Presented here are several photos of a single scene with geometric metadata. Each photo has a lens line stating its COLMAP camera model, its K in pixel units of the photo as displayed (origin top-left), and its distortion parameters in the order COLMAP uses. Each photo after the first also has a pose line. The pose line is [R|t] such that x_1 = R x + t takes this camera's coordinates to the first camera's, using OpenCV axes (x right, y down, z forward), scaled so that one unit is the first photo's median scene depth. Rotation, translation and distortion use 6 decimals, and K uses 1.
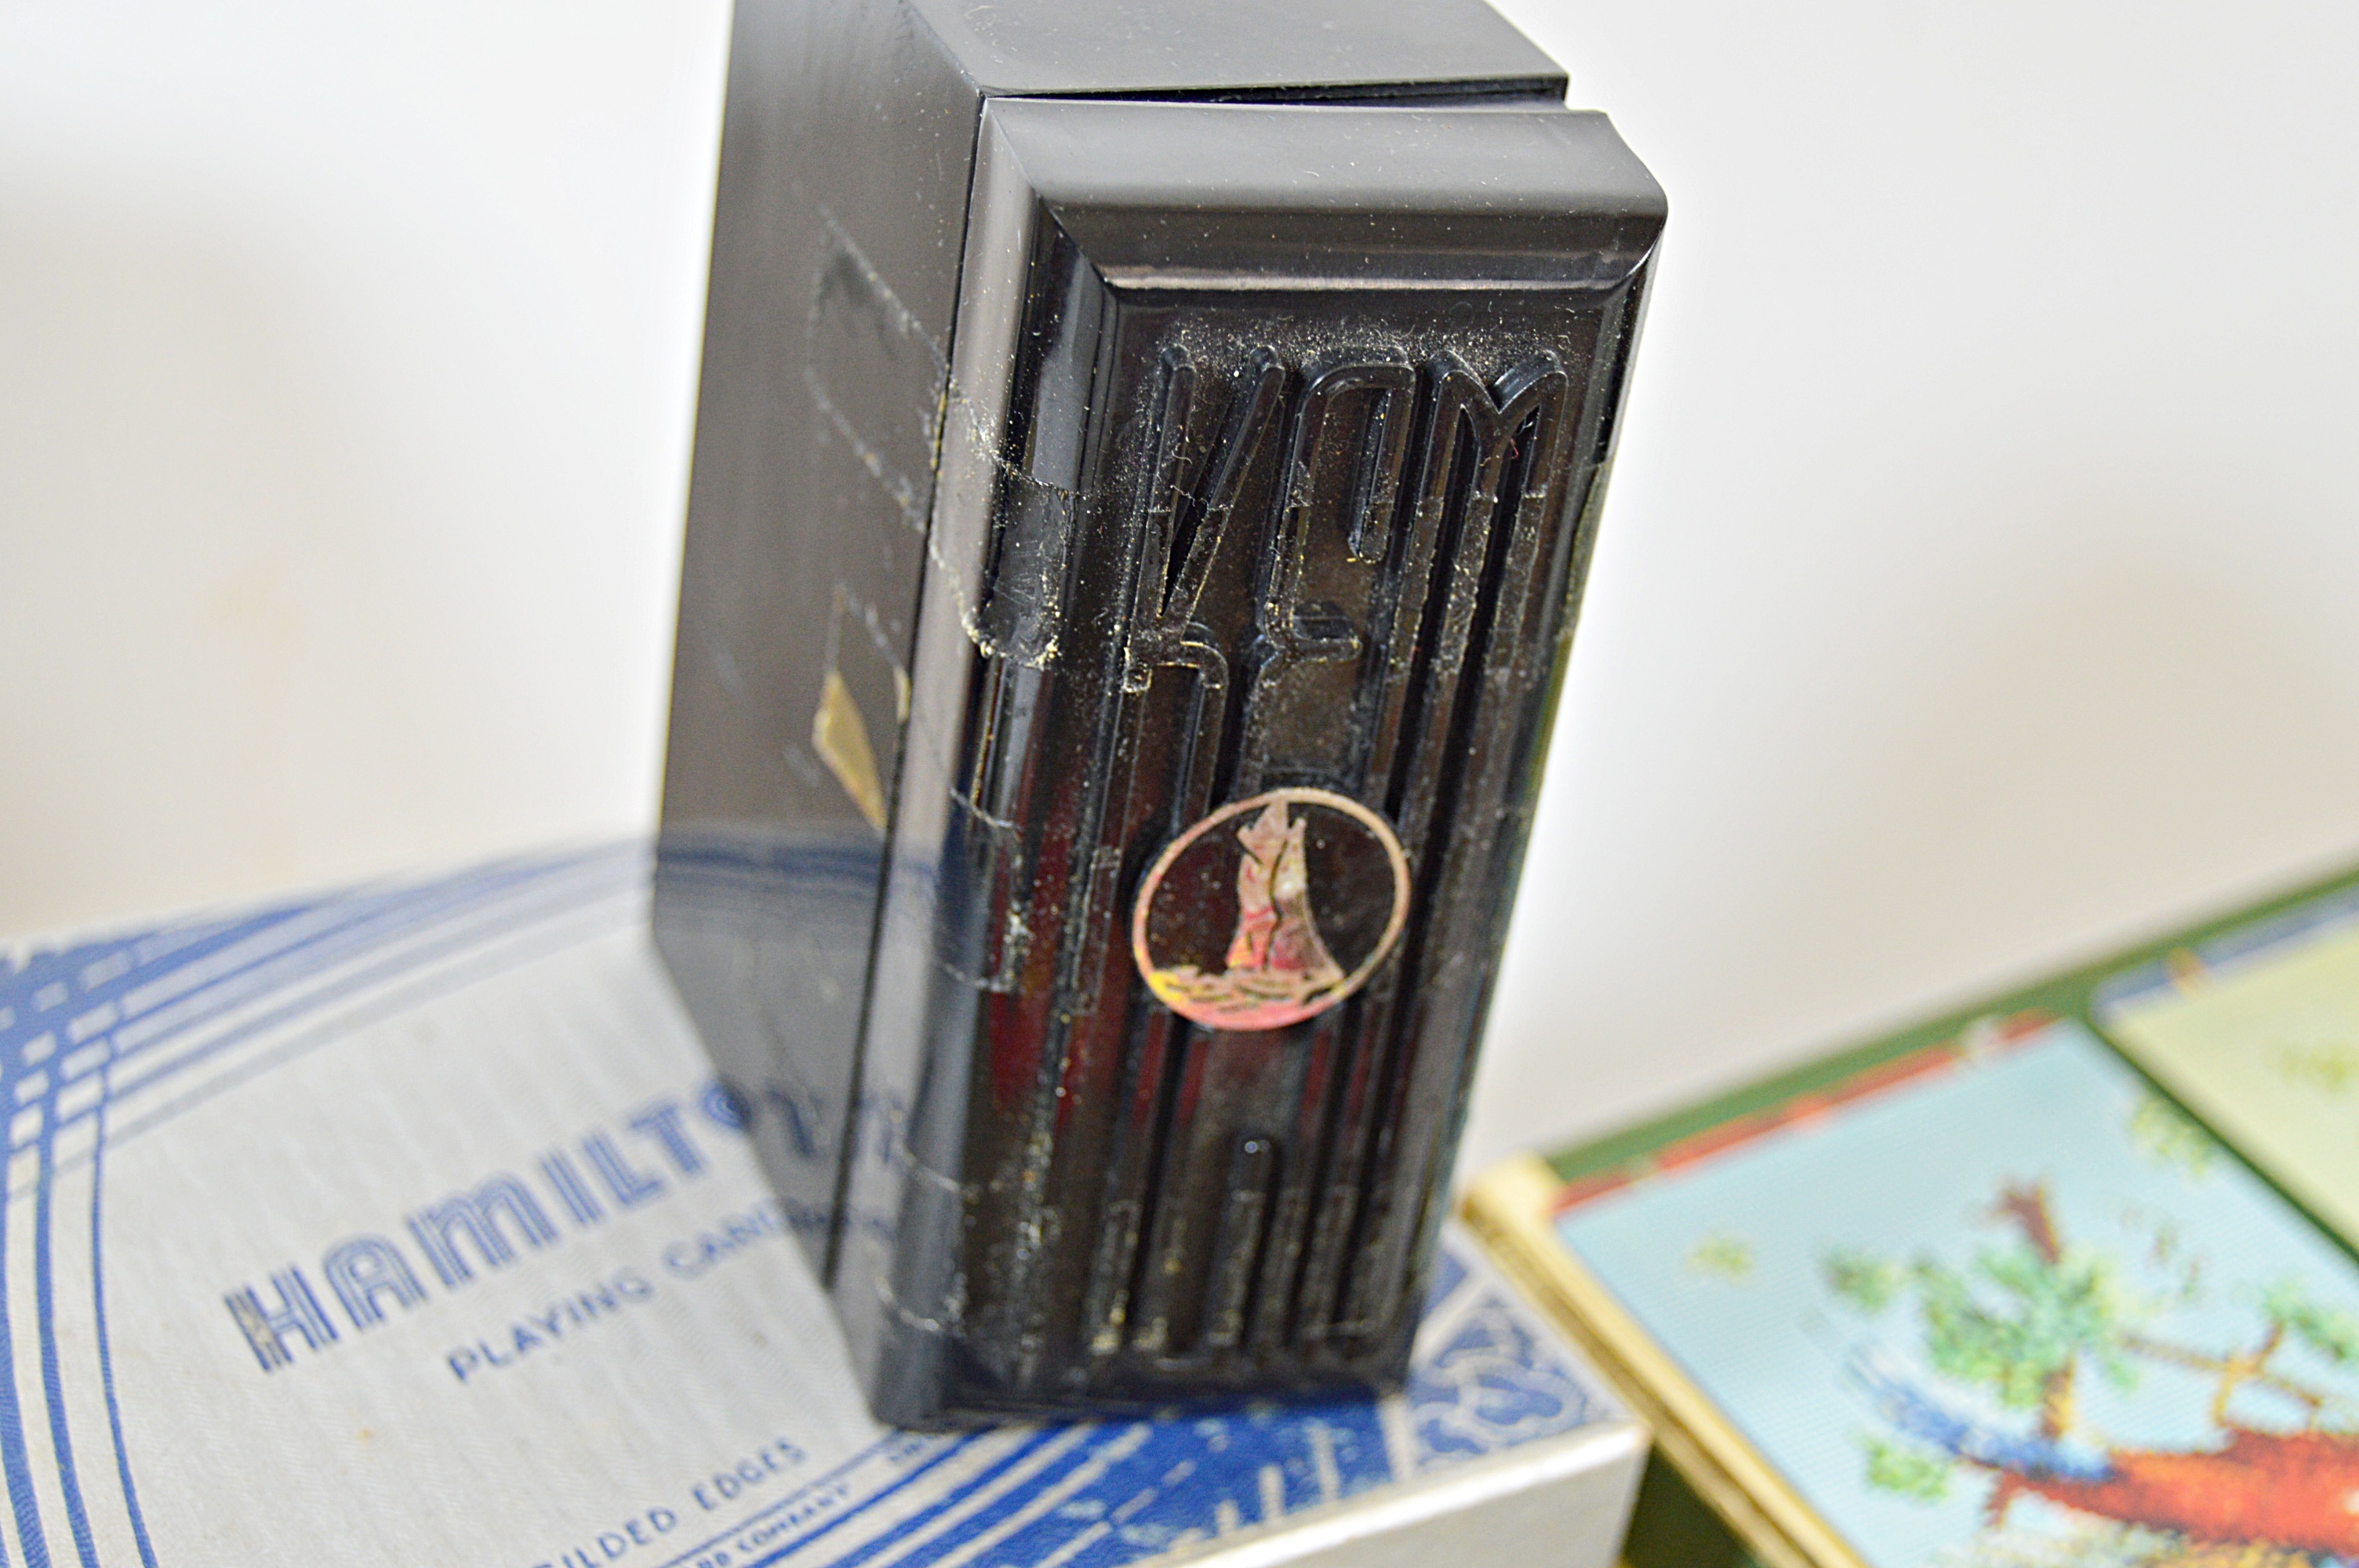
lens RADIAL K [[4443.6, 0, 1179.5], [0, 4443.6, 784.0], [0, 0, 1]] dist [0.019931, -0.007850]
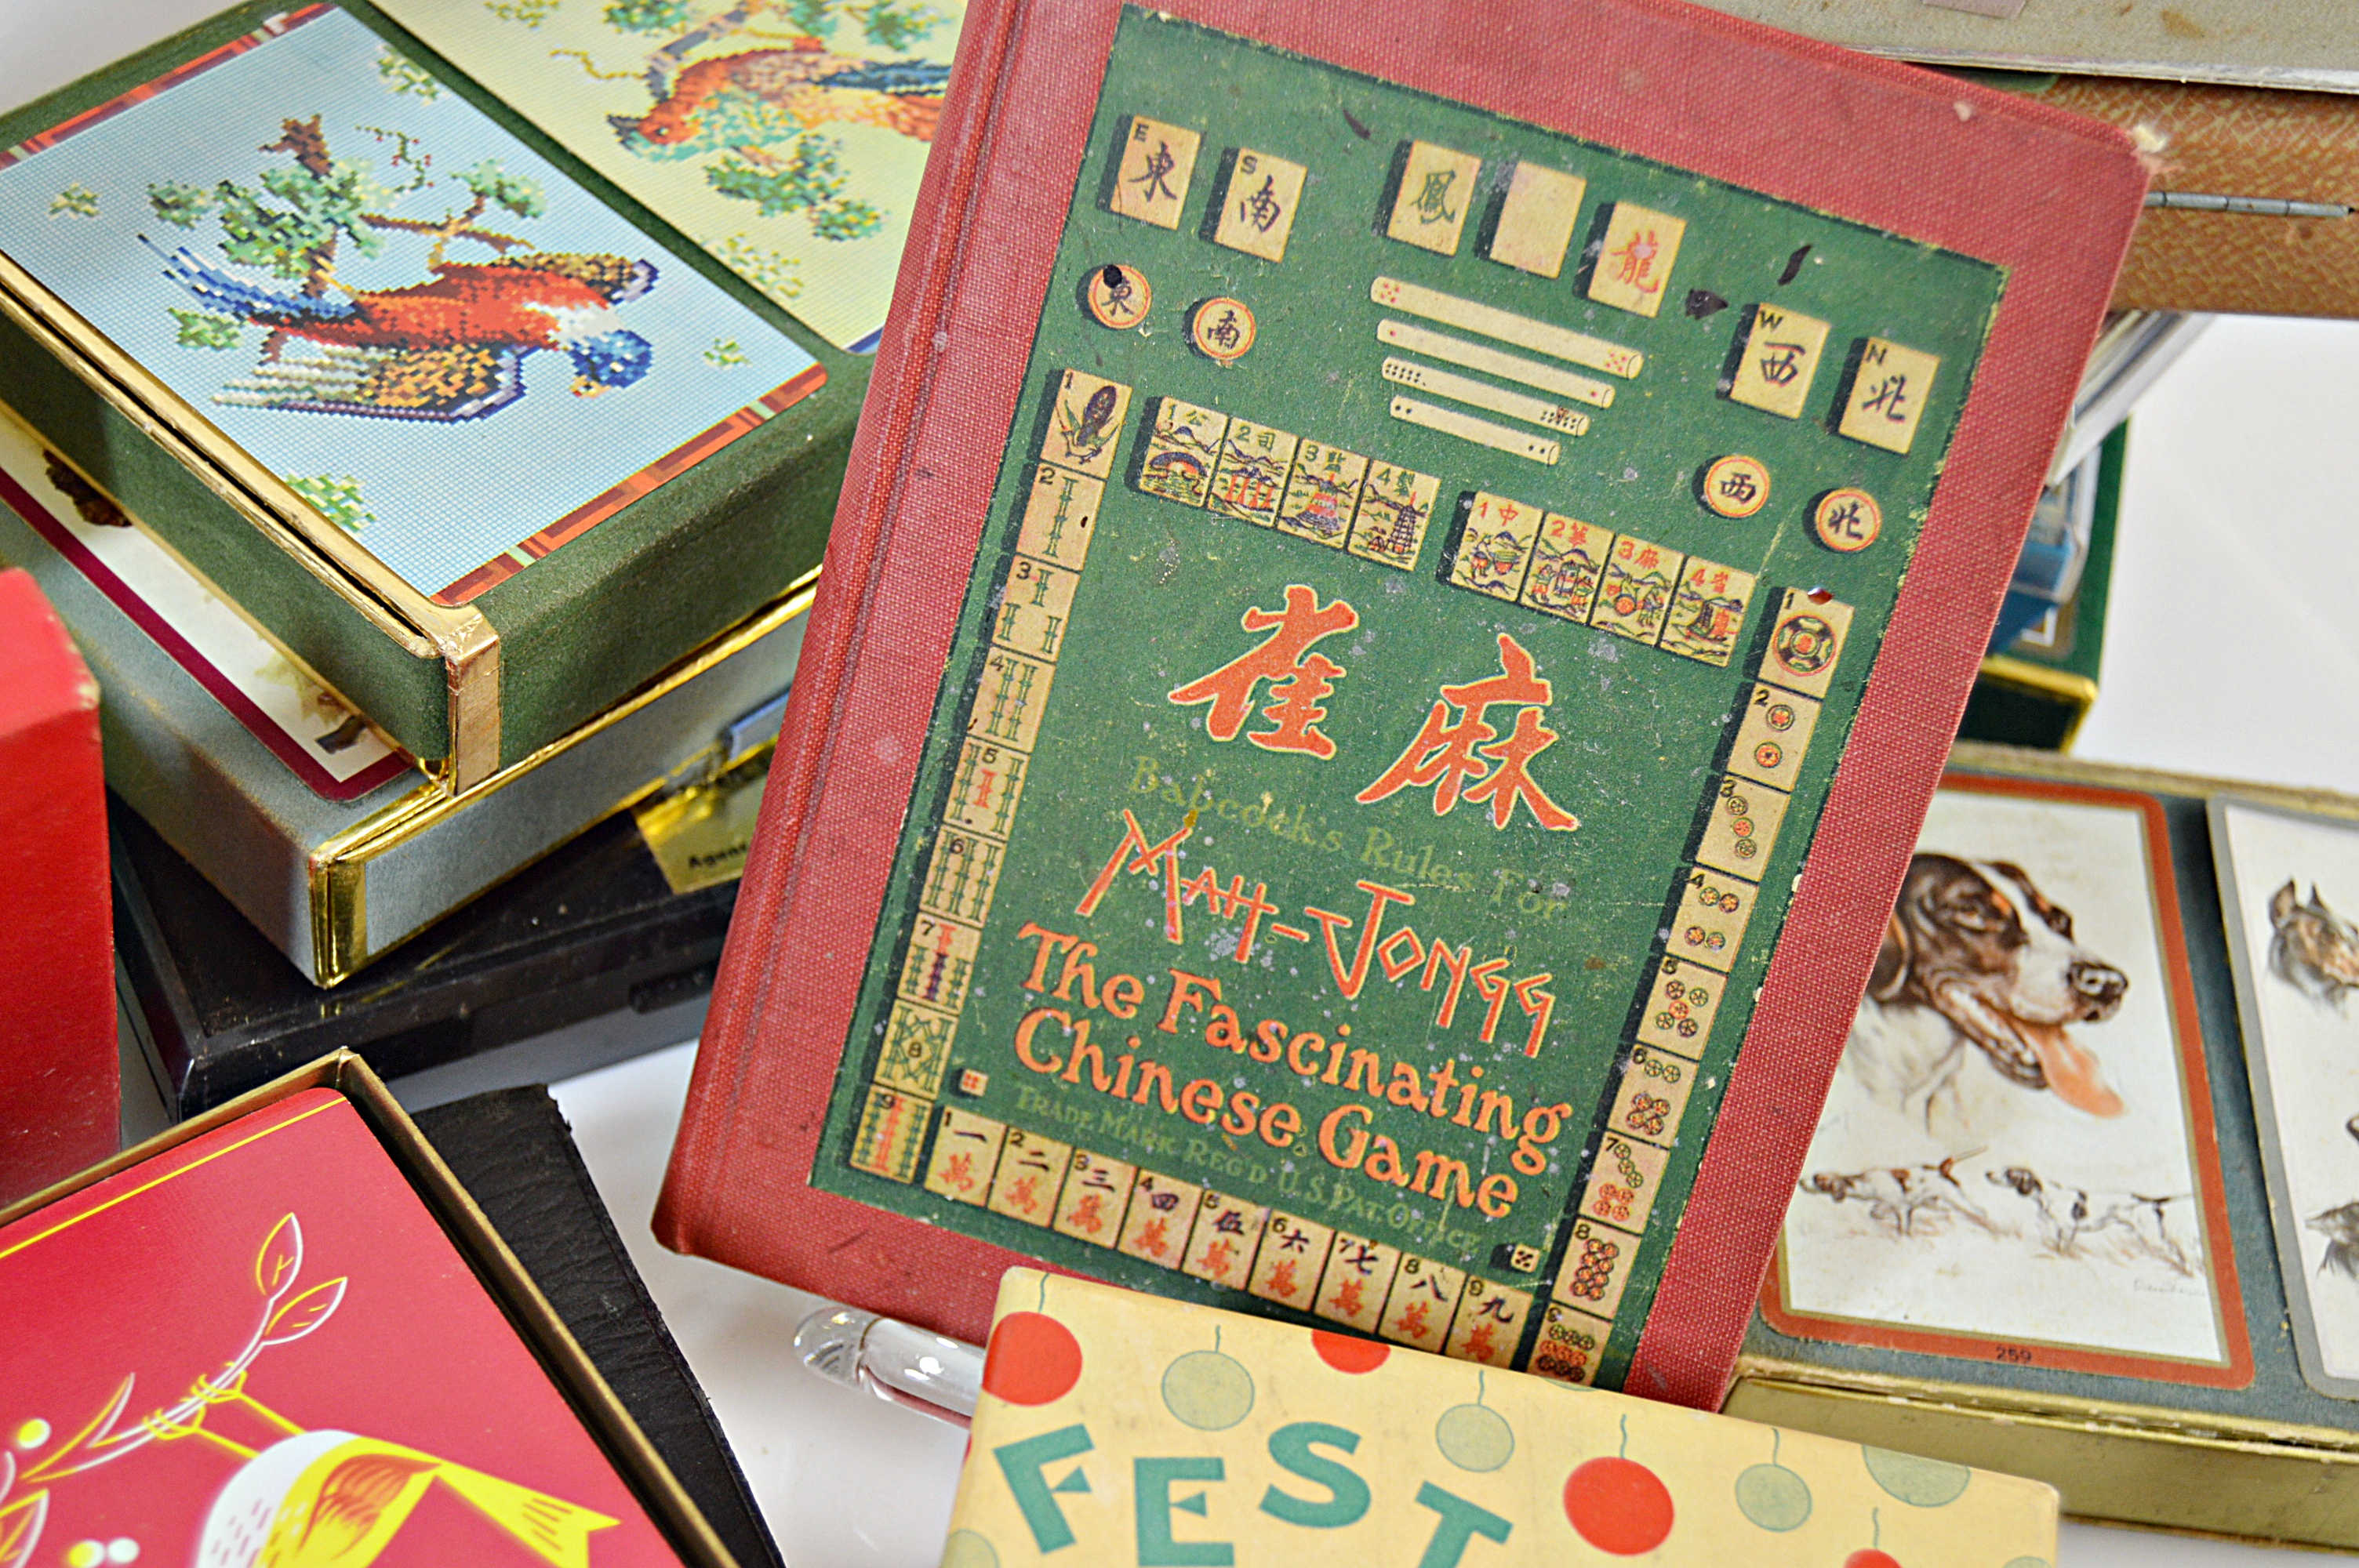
lens RADIAL K [[3618.6, 0, 1179.5], [0, 3618.6, 784.0], [0, 0, 1]] dist [-0.007515, -0.105236]
pose [[0.956591, -0.173606, 0.234082, 0.183760], [0.109163, 0.958179, 0.264530, 0.023206], [-0.270217, -0.227493, 0.935537, -0.229525]]
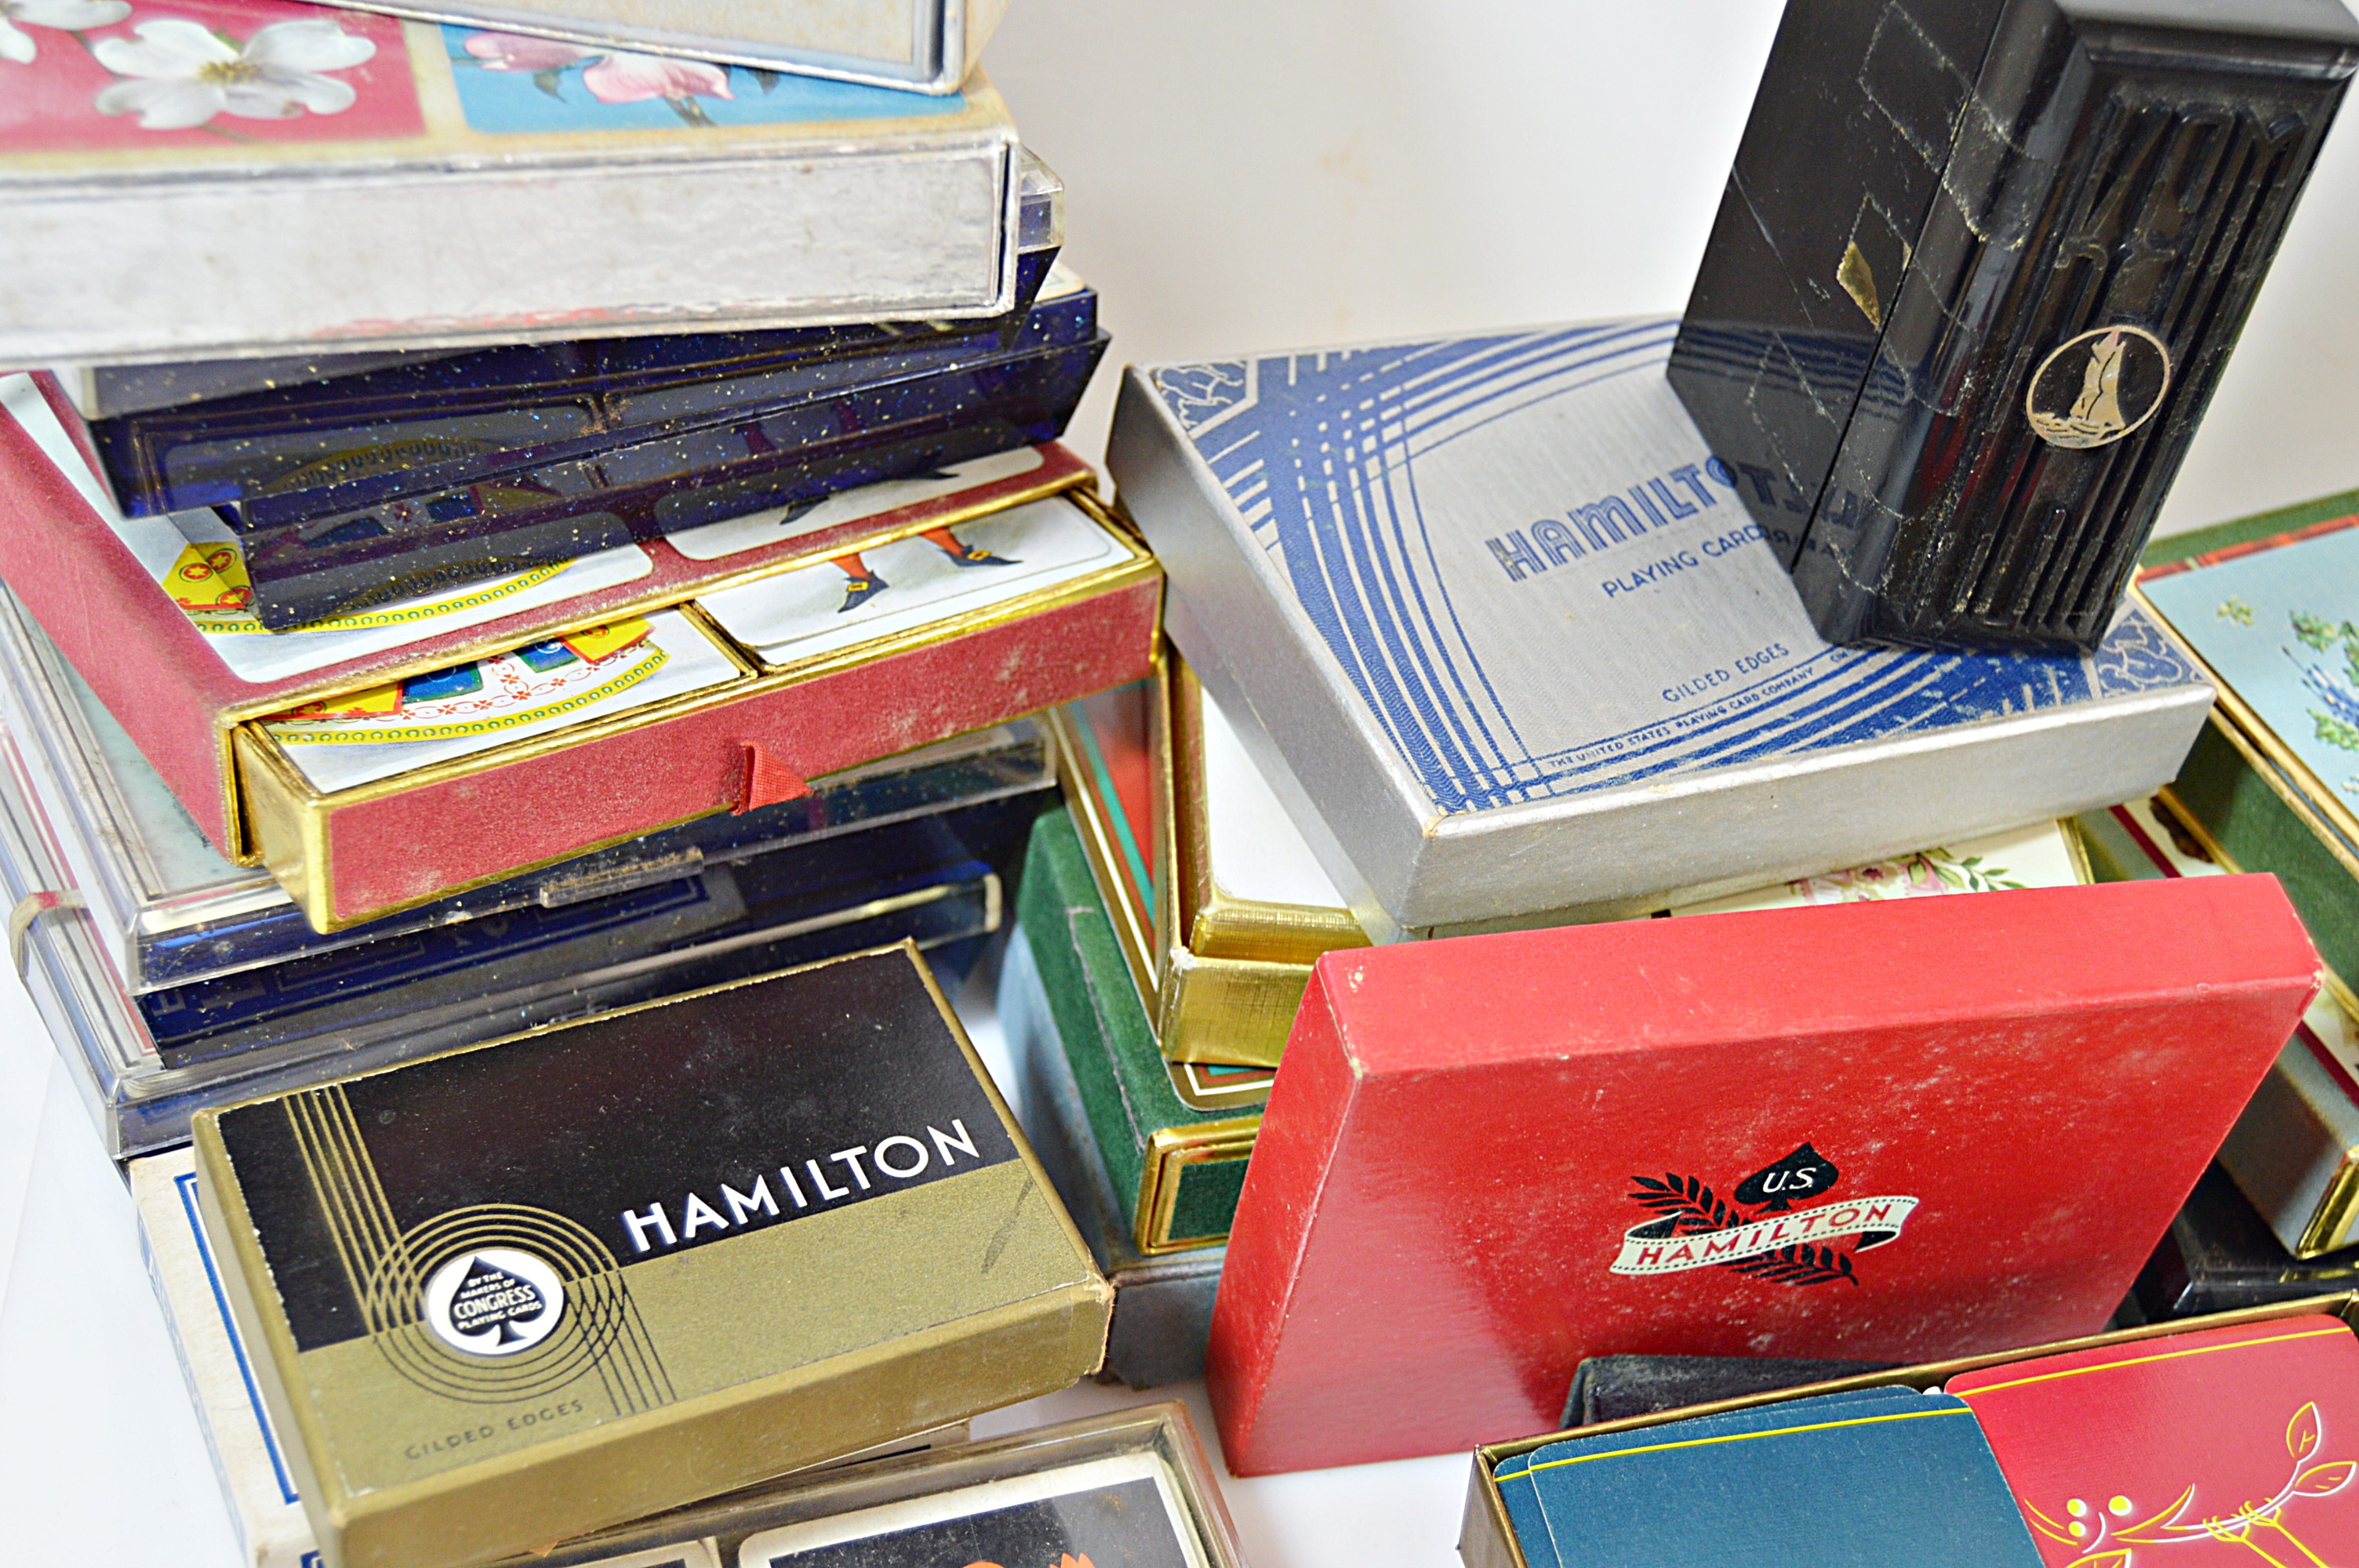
lens RADIAL K [[3495.8, 0, 1232.9], [0, 3495.8, 781.2], [0, 0, 1]] dist [0.019381, -0.152916]
pose [[0.993925, 0.098953, -0.048182, -0.241314], [-0.091697, 0.986634, 0.134700, 0.024797], [0.060867, -0.129463, 0.989714, -0.504842]]
